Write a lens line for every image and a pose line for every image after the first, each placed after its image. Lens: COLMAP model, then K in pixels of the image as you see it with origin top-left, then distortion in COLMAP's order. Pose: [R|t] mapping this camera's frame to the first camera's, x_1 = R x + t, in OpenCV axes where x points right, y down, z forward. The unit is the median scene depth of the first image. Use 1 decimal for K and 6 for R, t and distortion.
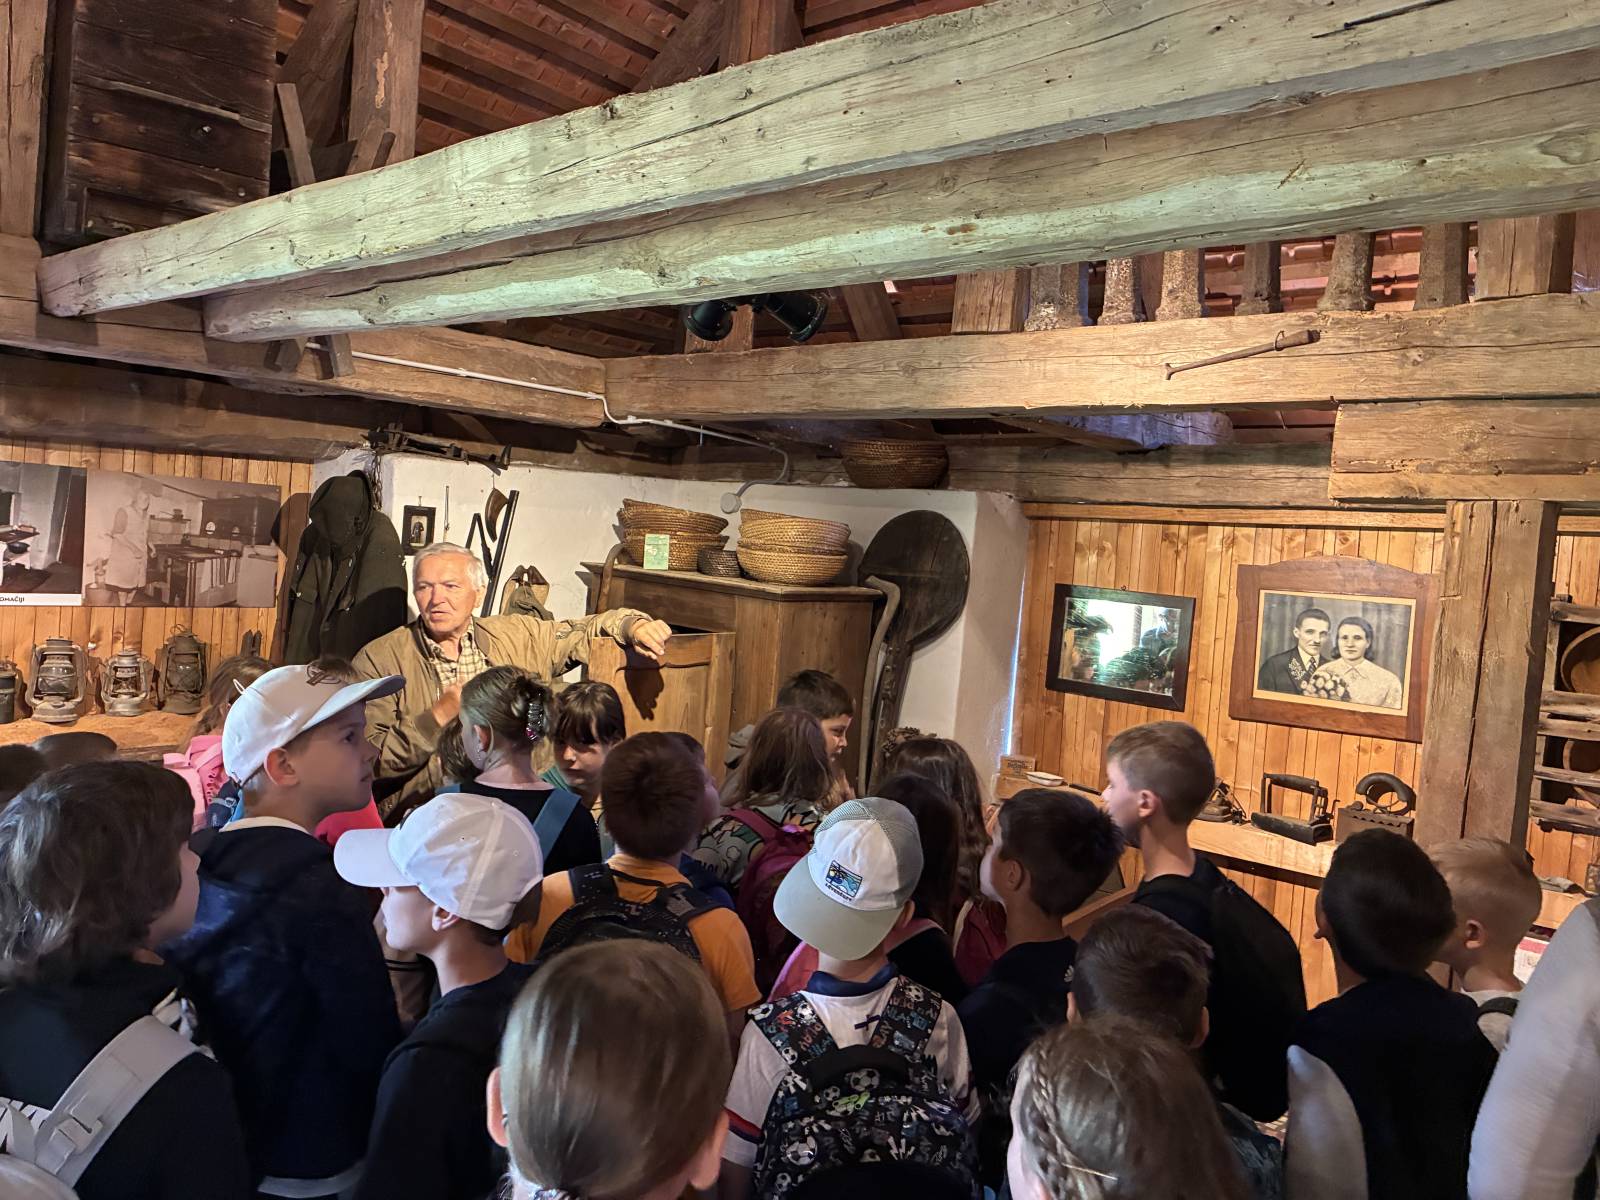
lens RADIAL K [[1210.8, 0, 800.0], [0, 1210.8, 600.0], [0, 0, 1]] dist [0.055056, -0.066853]
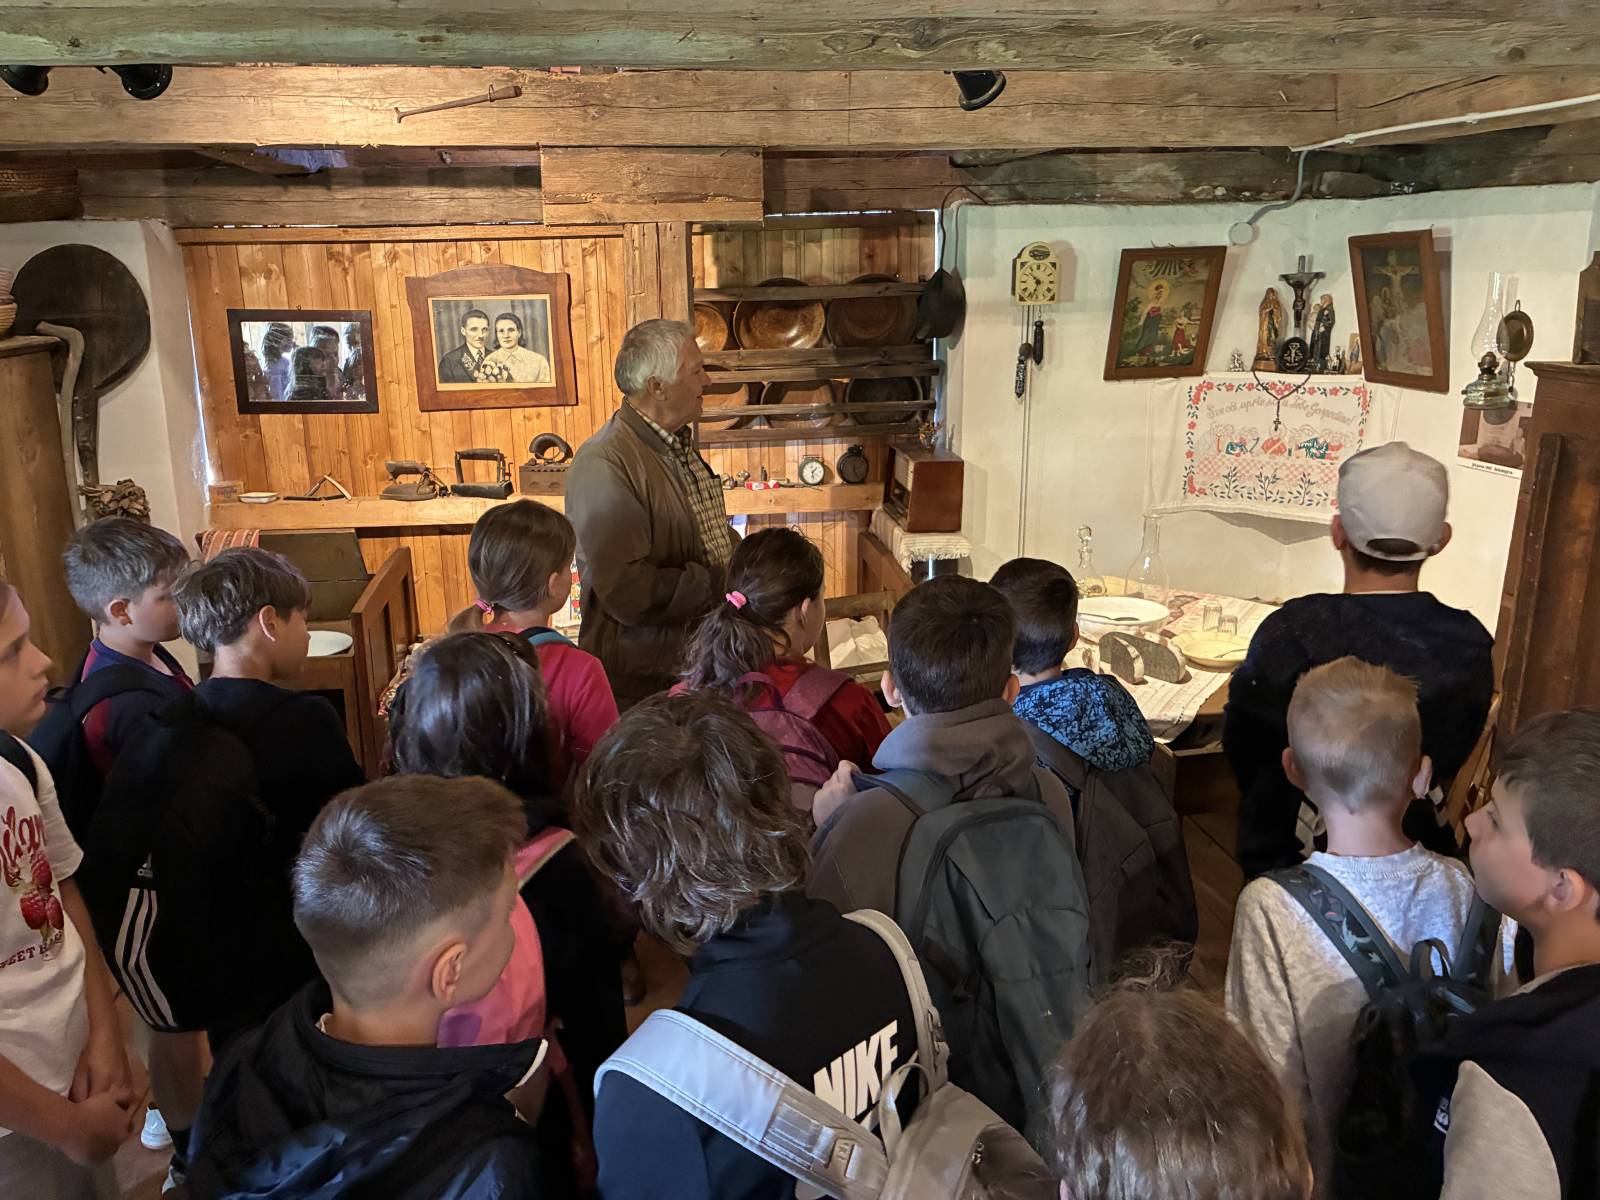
lens RADIAL K [[1210.8, 0, 800.0], [0, 1210.8, 600.0], [0, 0, 1]] dist [0.055056, -0.066853]
pose [[0.668834, -0.272451, 0.691687, -0.282516], [0.093174, 0.953808, 0.285604, -0.033501], [-0.737549, -0.126574, 0.663325, -0.085628]]
